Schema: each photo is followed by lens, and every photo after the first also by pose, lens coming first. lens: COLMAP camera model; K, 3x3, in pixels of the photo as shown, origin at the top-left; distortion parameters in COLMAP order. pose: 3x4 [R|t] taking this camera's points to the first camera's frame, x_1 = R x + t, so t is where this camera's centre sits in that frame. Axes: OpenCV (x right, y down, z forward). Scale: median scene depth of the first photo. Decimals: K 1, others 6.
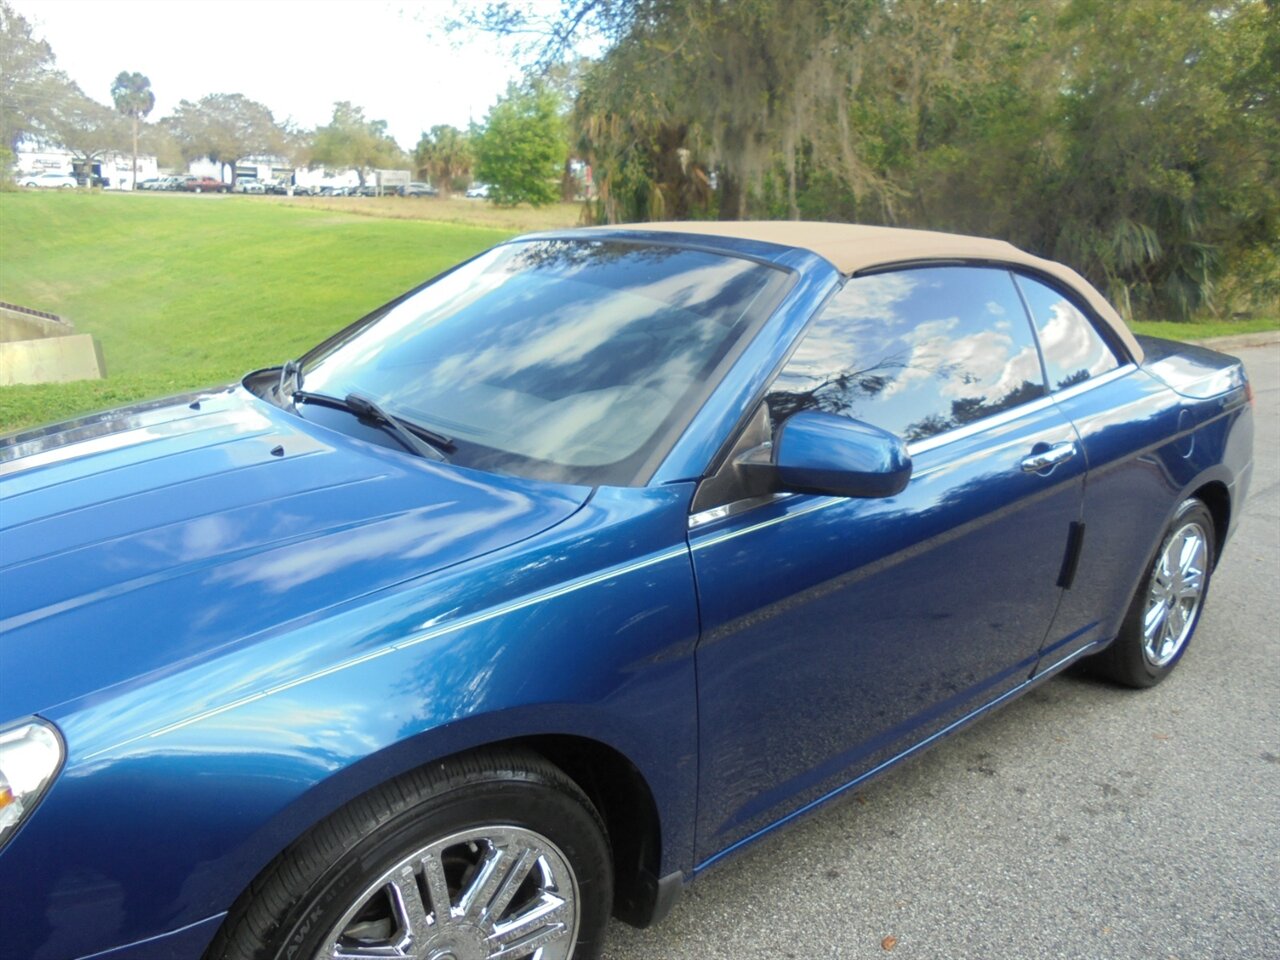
lens RADIAL K [[939.5, 0, 630.6], [0, 939.5, 490.0], [0, 0, 1]] dist [-0.089157, 0.055983]
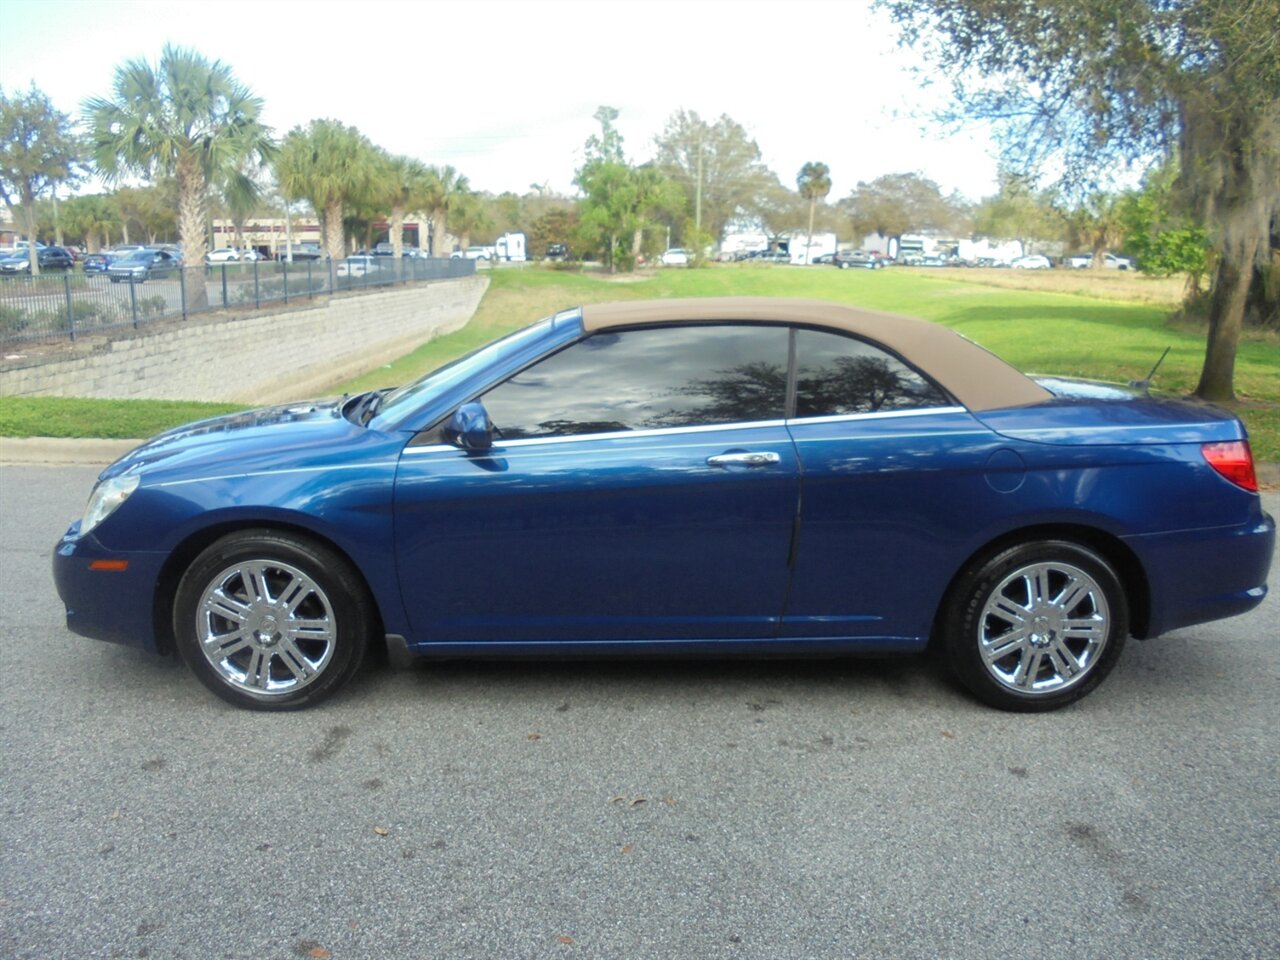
lens RADIAL K [[936.7, 0, 661.6], [0, 936.7, 504.9], [0, 0, 1]] dist [-0.081887, 0.004348]
pose [[0.802209, 0.112277, -0.586392, 0.114913], [-0.144598, 0.989455, -0.008366, 0.005784], [0.579269, 0.091502, 0.809984, -0.019965]]
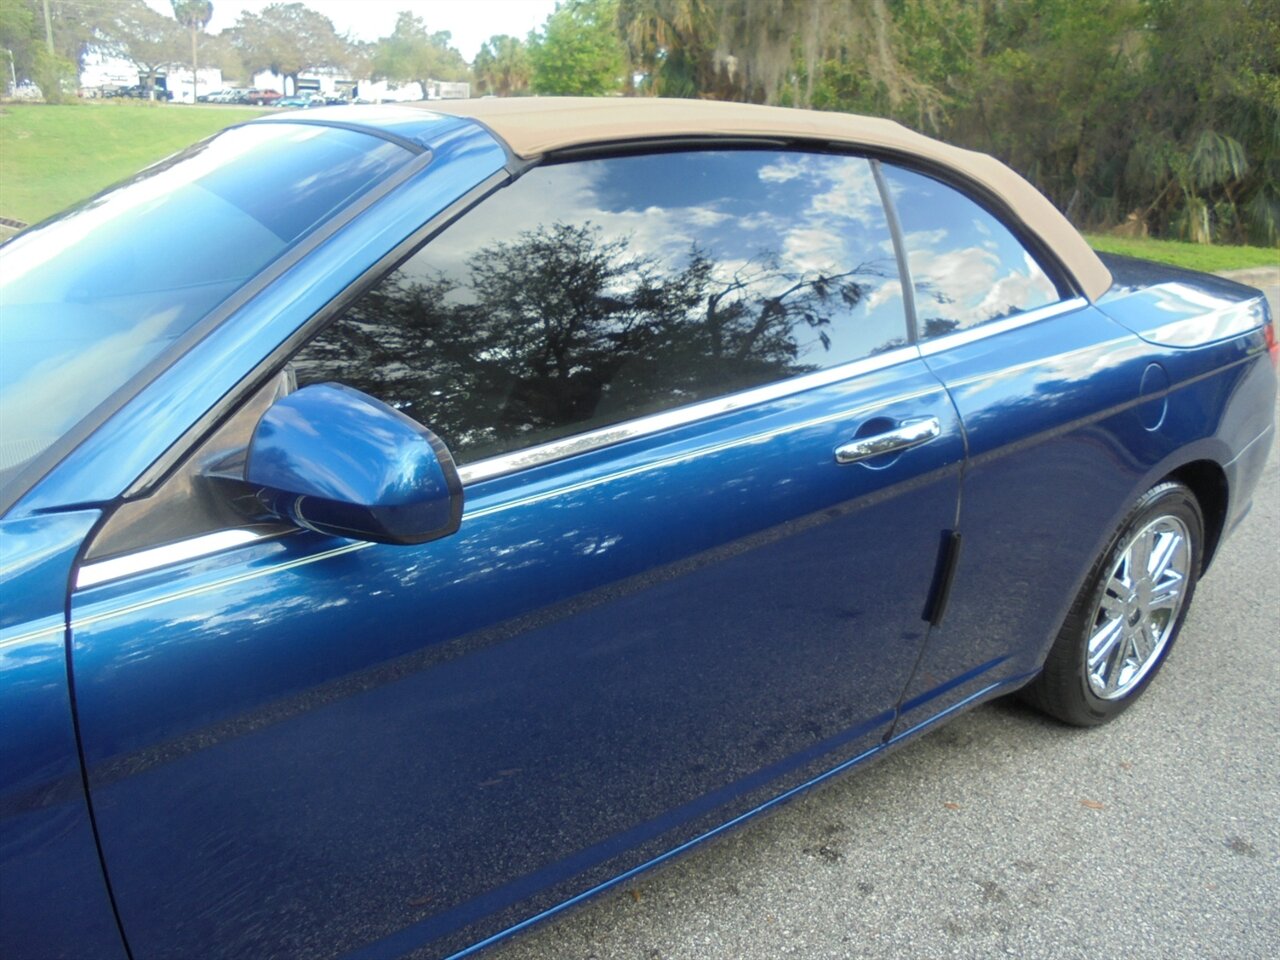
lens RADIAL K [[939.5, 0, 630.6], [0, 939.5, 487.6], [0, 0, 1]] dist [-0.089157, 0.055983]
pose [[0.997654, 0.024801, -0.063803, 0.030073], [-0.019540, 0.996457, 0.081801, -0.005148], [0.065606, -0.080362, 0.994604, 0.031016]]
